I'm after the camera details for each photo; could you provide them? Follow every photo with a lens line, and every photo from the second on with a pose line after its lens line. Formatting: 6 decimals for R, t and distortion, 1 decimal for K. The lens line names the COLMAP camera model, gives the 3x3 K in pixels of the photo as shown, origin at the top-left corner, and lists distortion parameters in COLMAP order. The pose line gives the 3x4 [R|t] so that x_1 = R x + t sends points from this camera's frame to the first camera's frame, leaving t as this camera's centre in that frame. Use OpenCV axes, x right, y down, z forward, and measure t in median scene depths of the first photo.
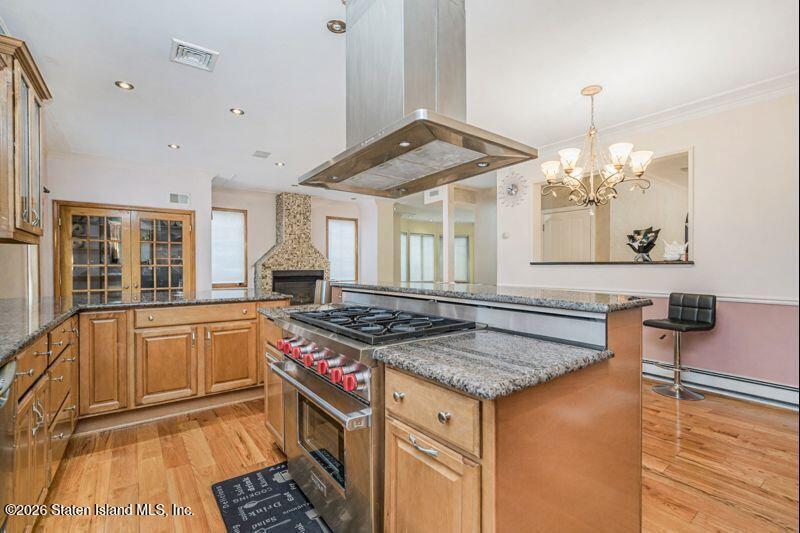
lens RADIAL K [[354.7, 0, 400.0], [0, 354.7, 266.5], [0, 0, 1]] dist [-0.000858, -0.000034]
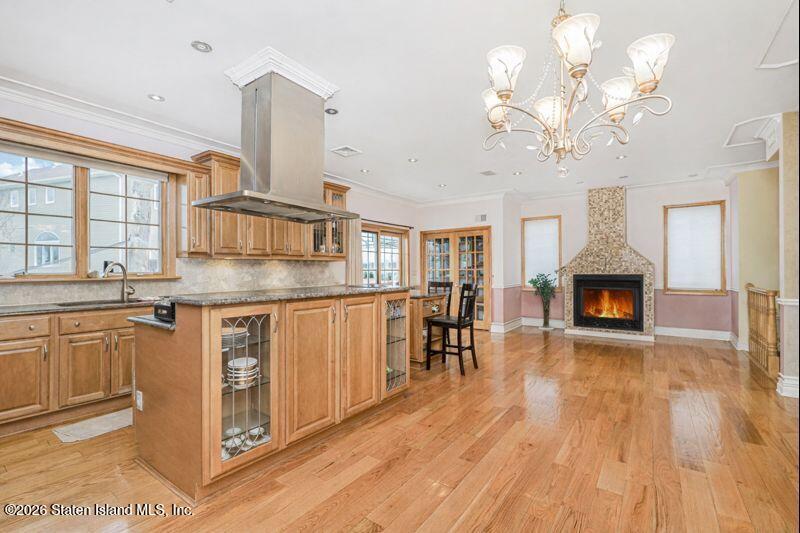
lens RADIAL K [[354.7, 0, 400.0], [0, 354.7, 266.5], [0, 0, 1]] dist [-0.000858, -0.000034]
pose [[0.312678, -0.009427, -0.949812, 0.402191], [-0.002013, 0.999942, -0.010587, 0.001795], [0.949857, 0.005222, 0.312641, 0.234676]]
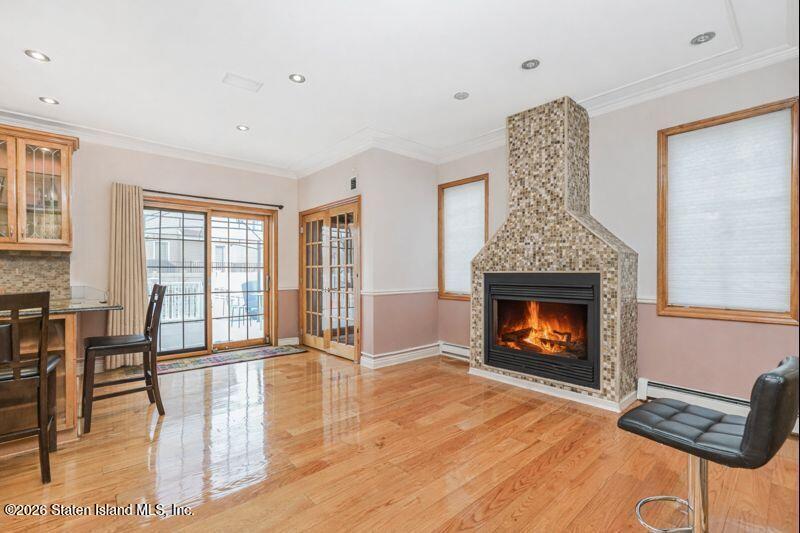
lens RADIAL K [[348.5, 0, 398.3], [0, 348.5, 275.8], [0, 0, 1]] dist [0.001855, 0.000132]
pose [[0.084404, 0.016599, -0.996293, 0.161011], [-0.003998, 0.999859, 0.016320, 0.007658], [0.996424, 0.002606, 0.084459, 0.793678]]
